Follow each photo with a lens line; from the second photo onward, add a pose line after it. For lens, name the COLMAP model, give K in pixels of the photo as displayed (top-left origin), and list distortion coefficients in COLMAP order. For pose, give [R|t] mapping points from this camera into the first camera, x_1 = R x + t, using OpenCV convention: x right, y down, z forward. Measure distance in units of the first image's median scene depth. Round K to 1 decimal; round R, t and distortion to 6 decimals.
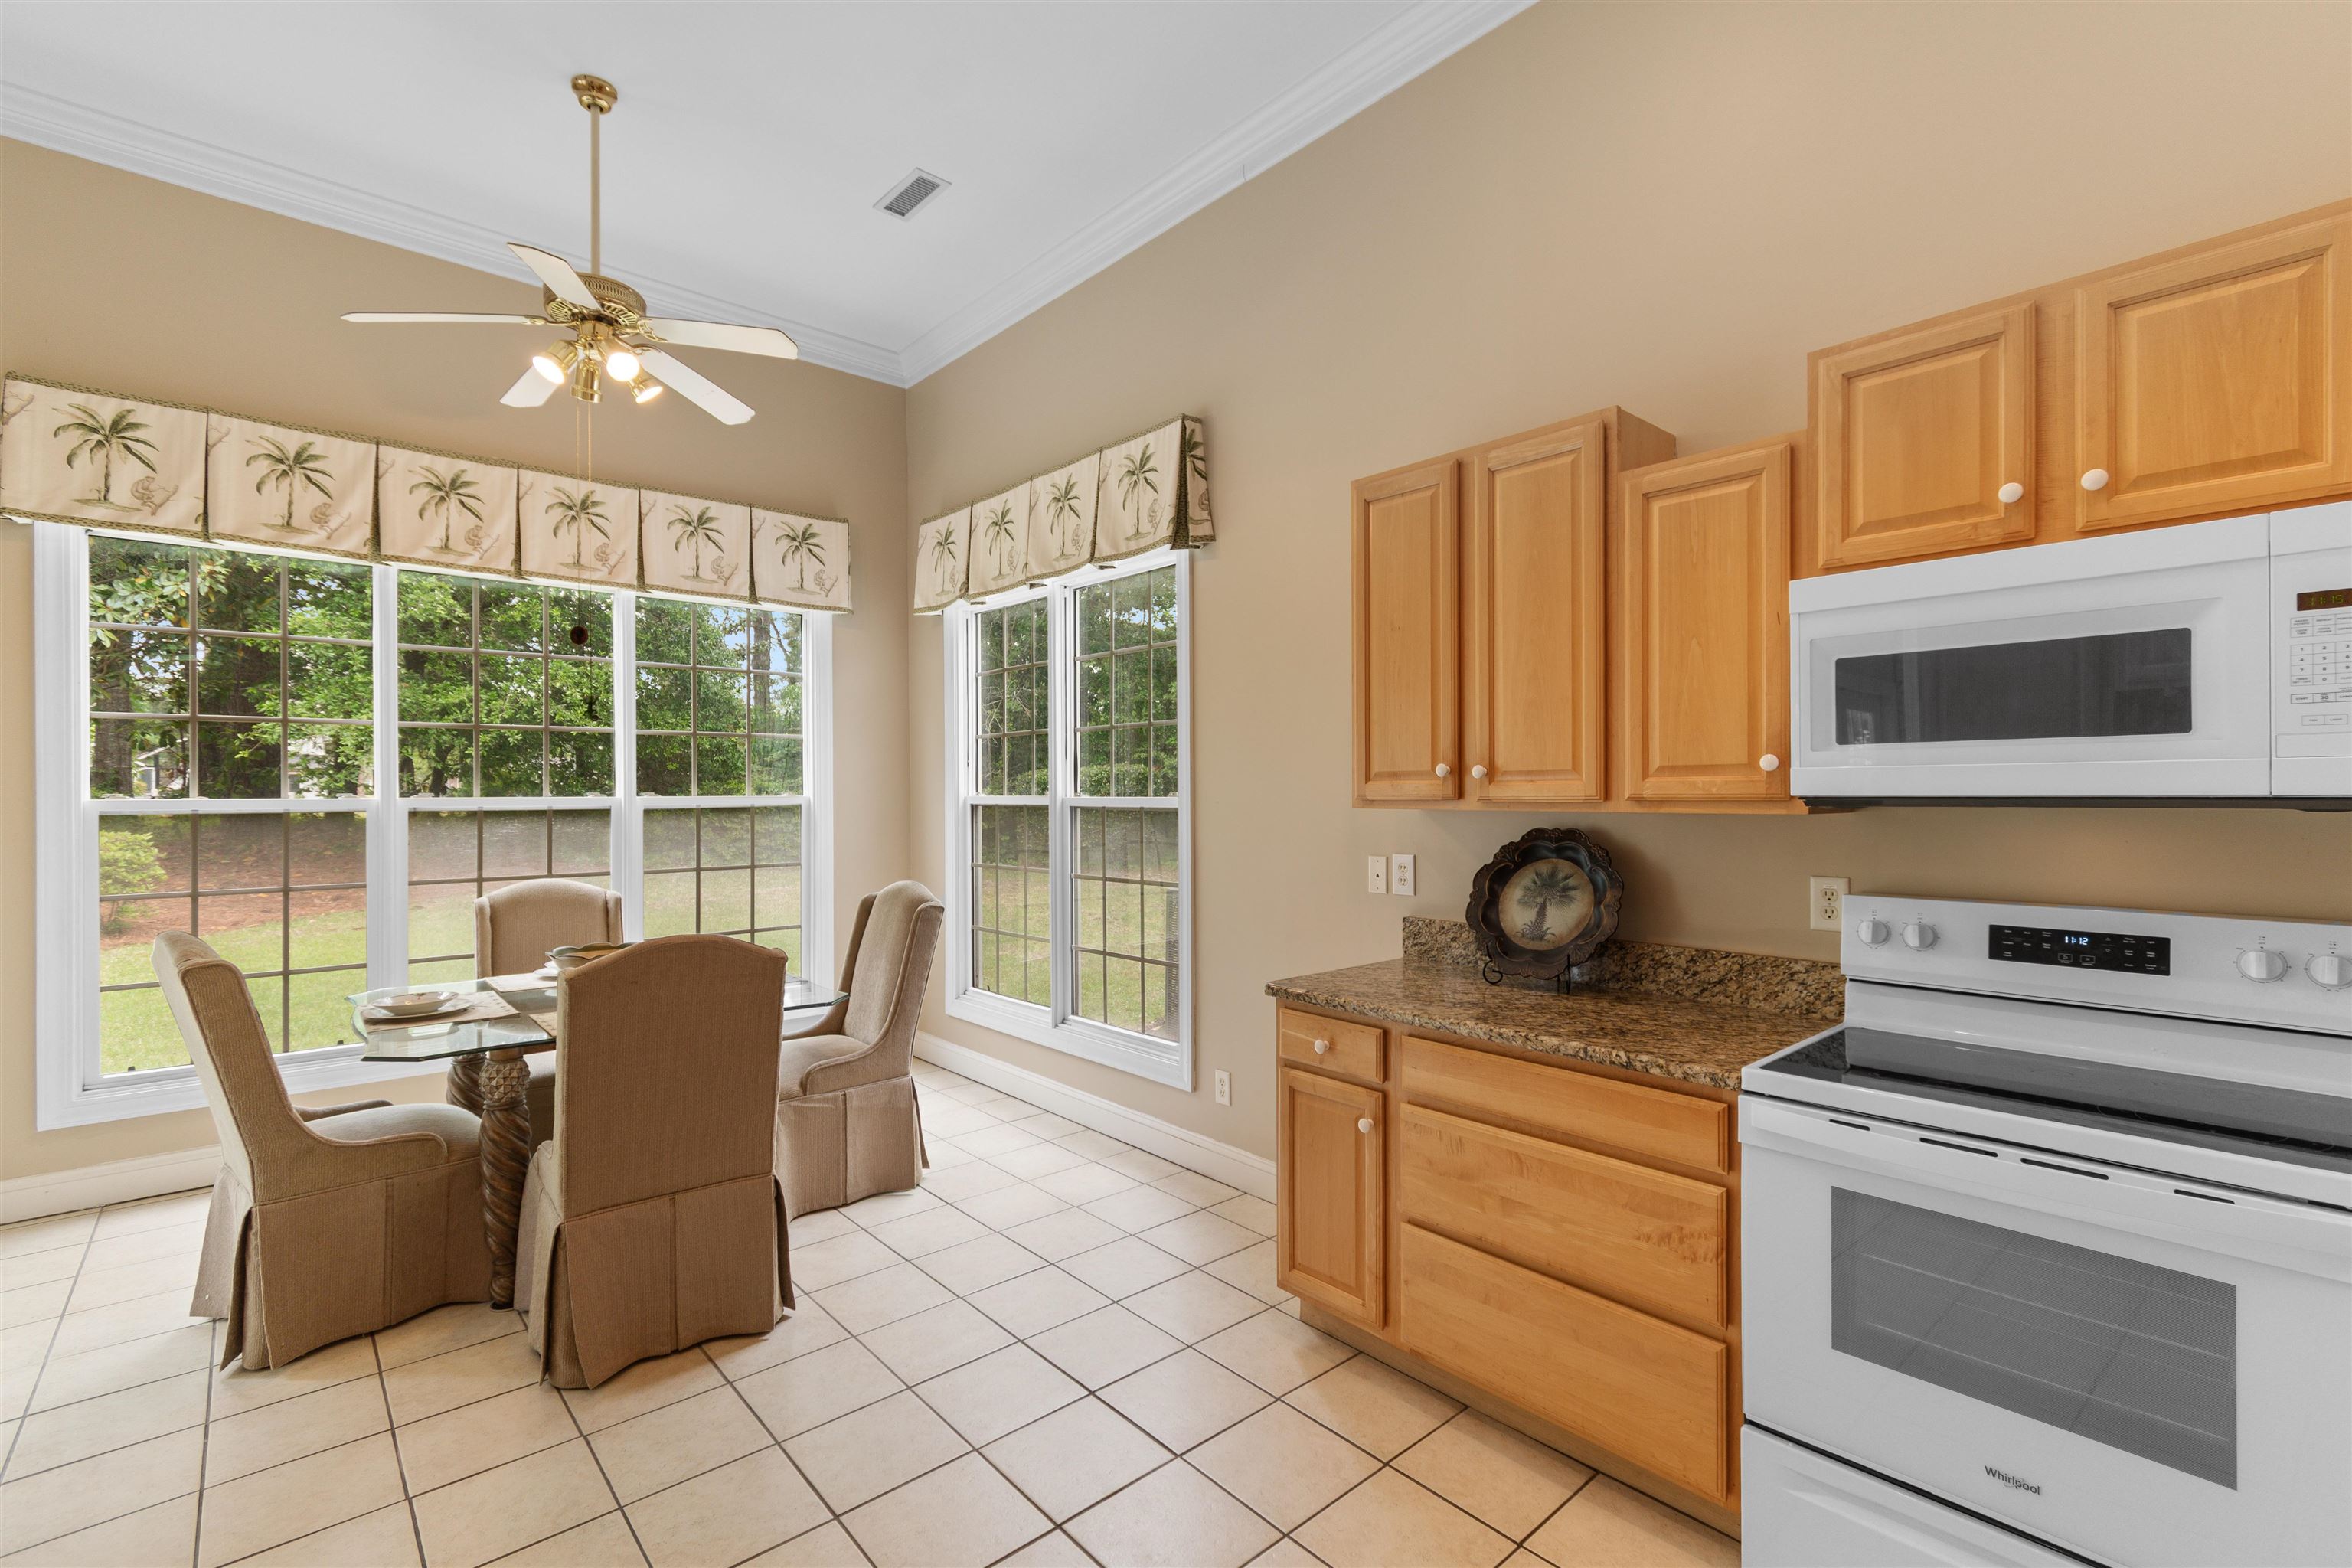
lens RADIAL K [[1044.6, 0, 1177.2], [0, 1044.6, 791.1], [0, 0, 1]] dist [0.007645, -0.003761]
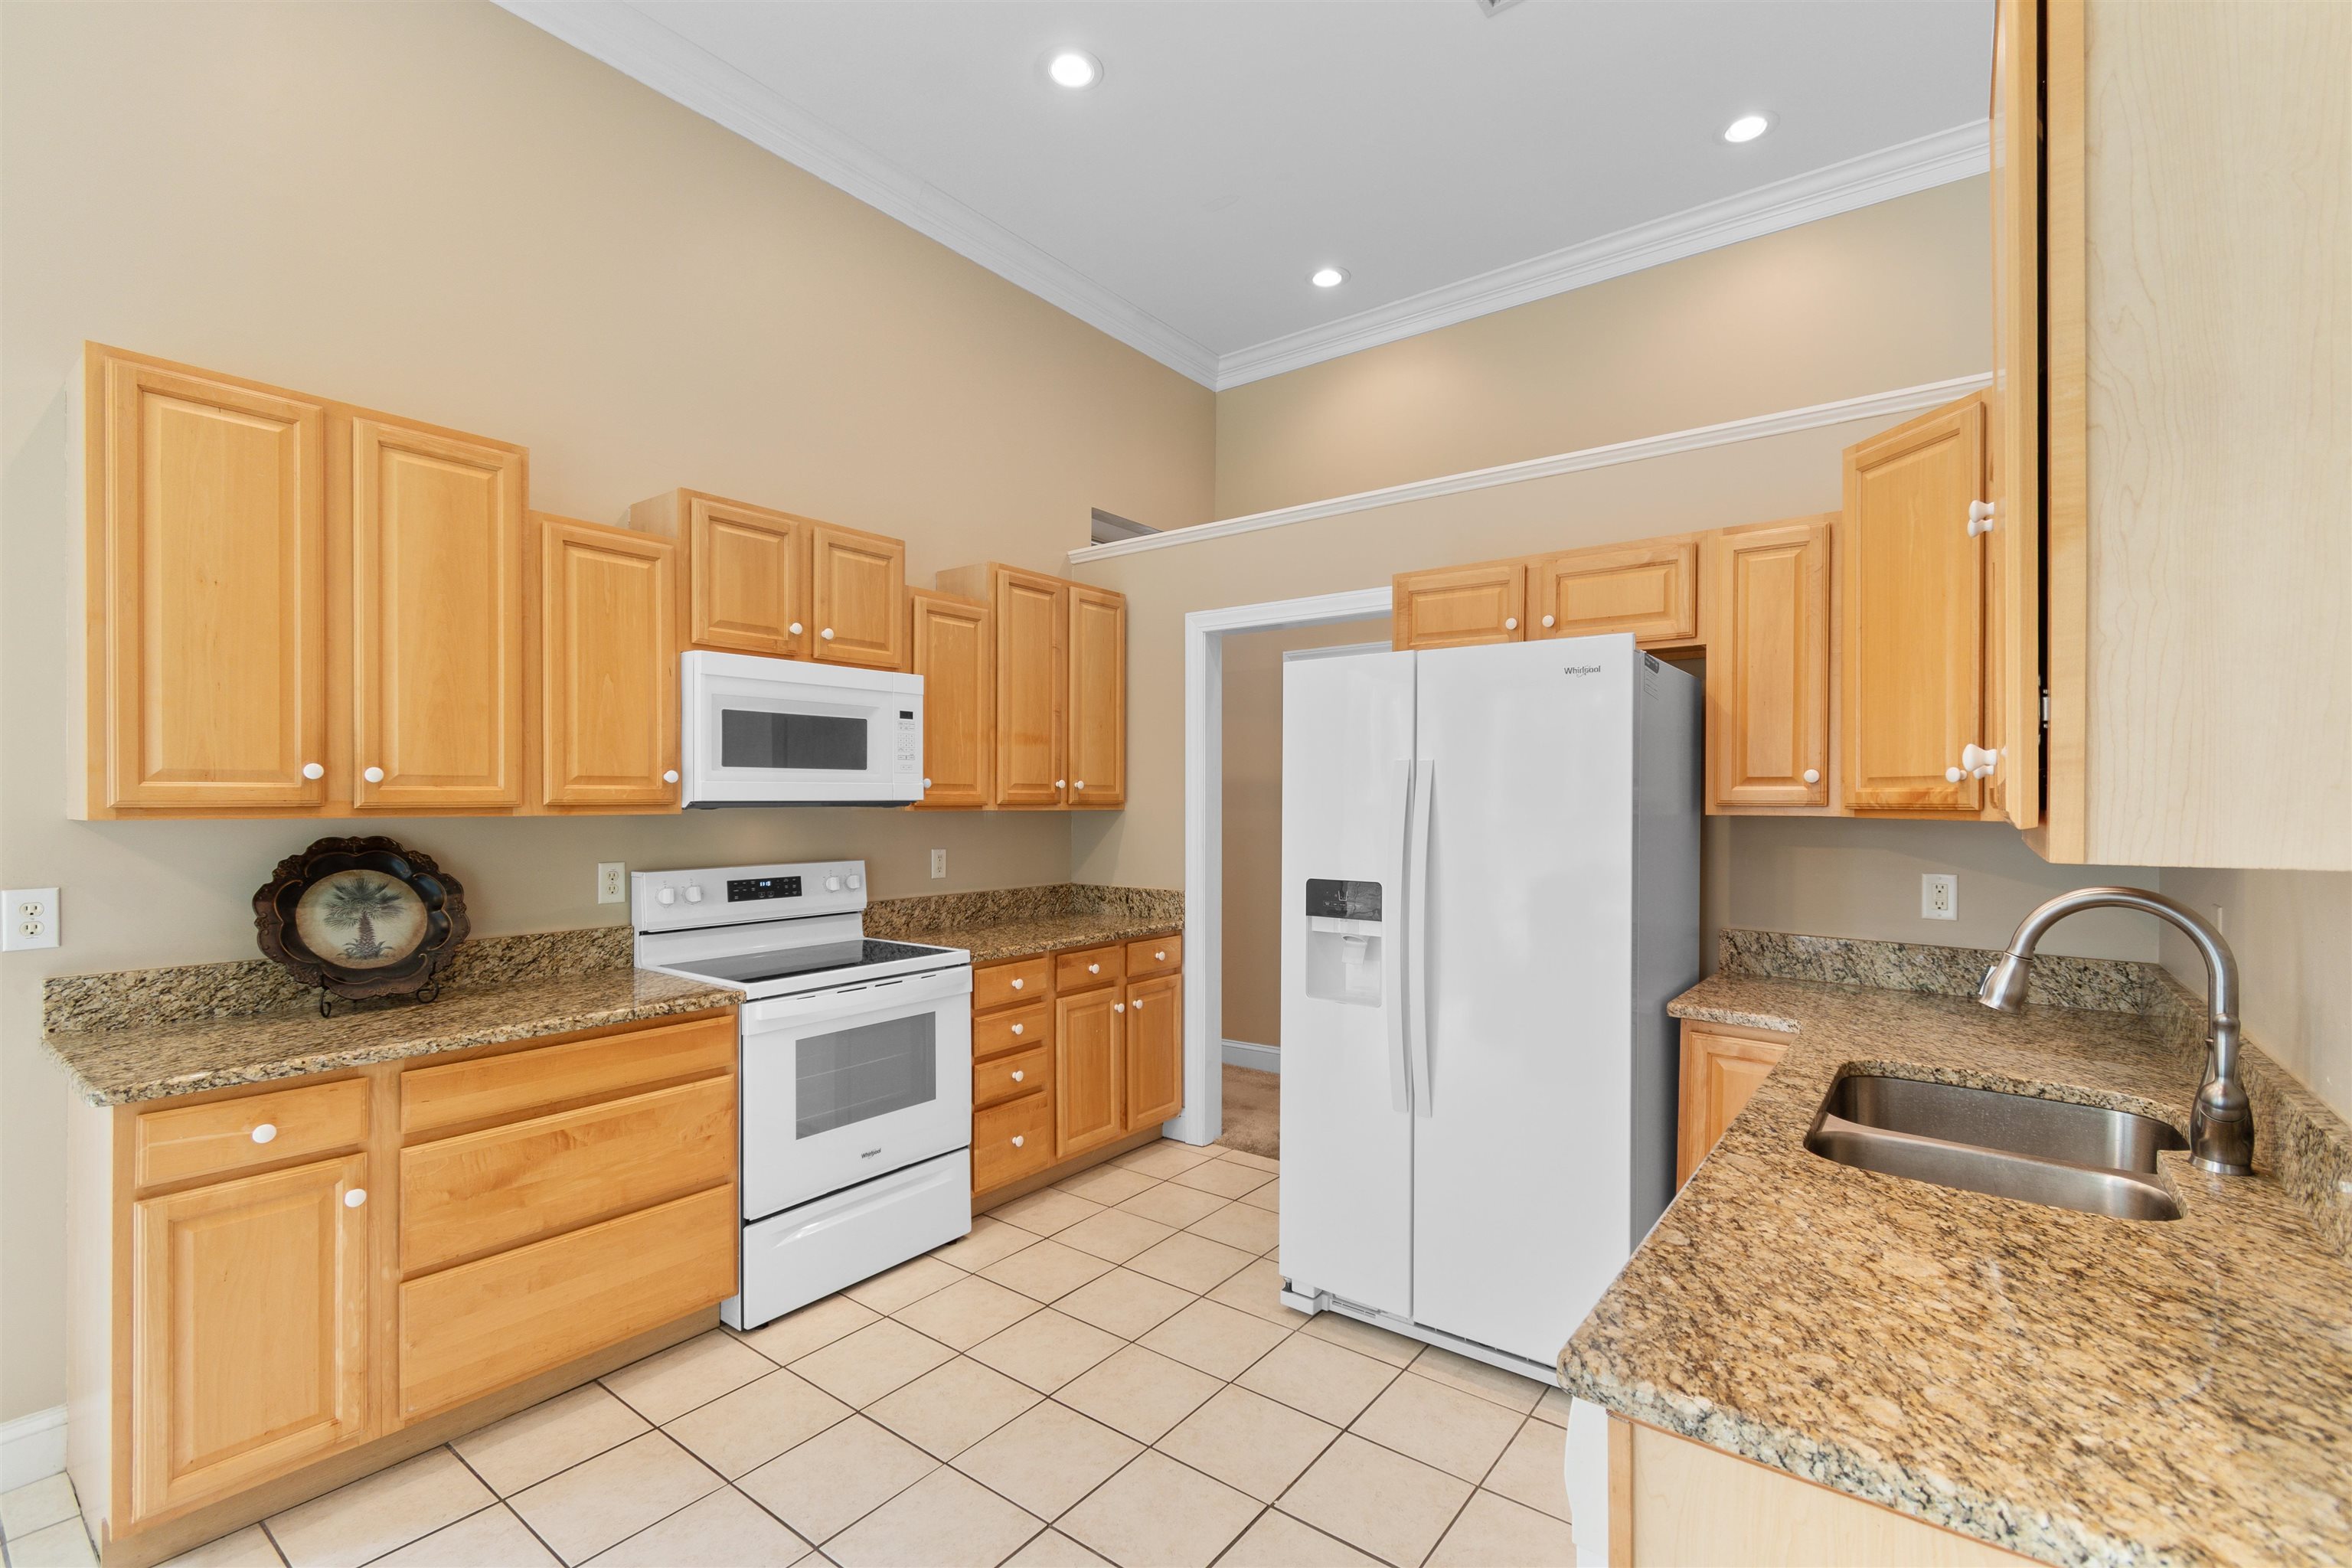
lens RADIAL K [[1044.6, 0, 1183.5], [0, 1044.6, 795.9], [0, 0, 1]] dist [0.007645, -0.003761]
pose [[-0.193367, 0.005165, 0.981113, -0.512829], [-0.000200, 0.999986, -0.005304, 0.002862], [-0.981126, -0.001222, -0.193363, 0.342075]]
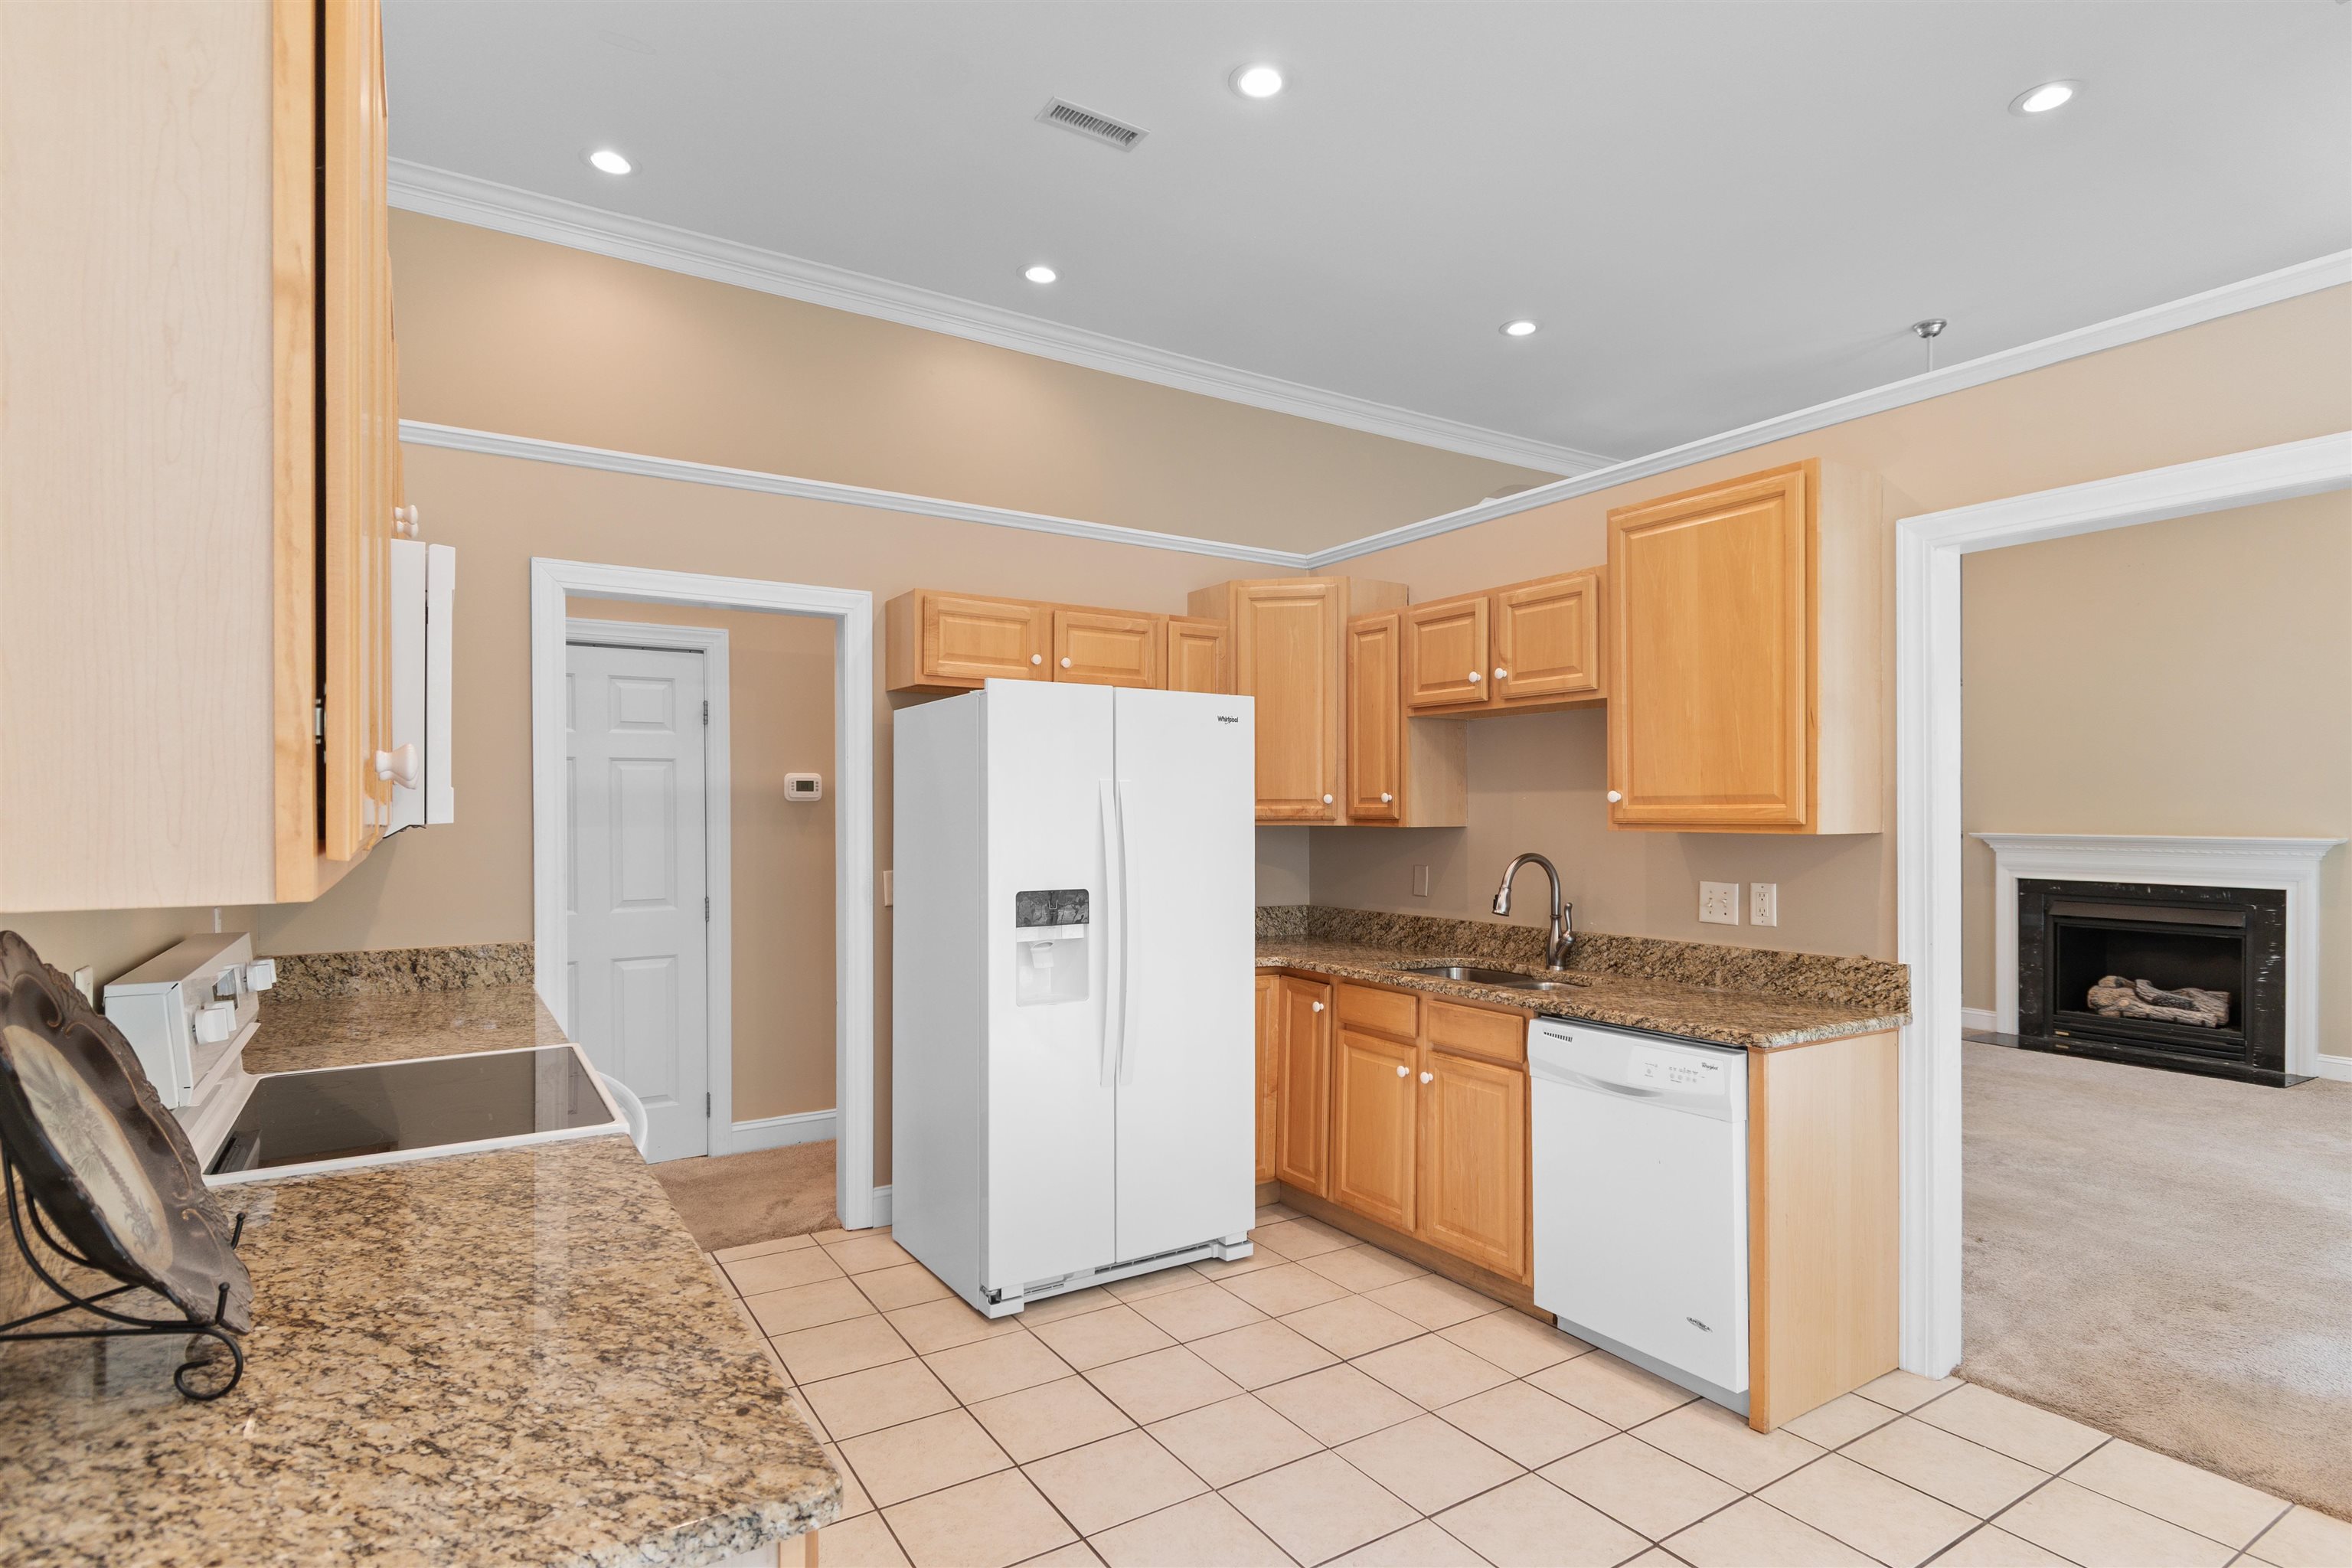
lens RADIAL K [[1198.1, 0, 1196.1], [0, 1198.1, 805.0], [0, 0, 1]] dist [0.006626, 0.000290]
pose [[-0.988757, 0.002823, 0.149502, -0.050564], [0.002258, 0.999990, -0.003950, -0.002345], [-0.149511, -0.003568, -0.988754, 0.978102]]
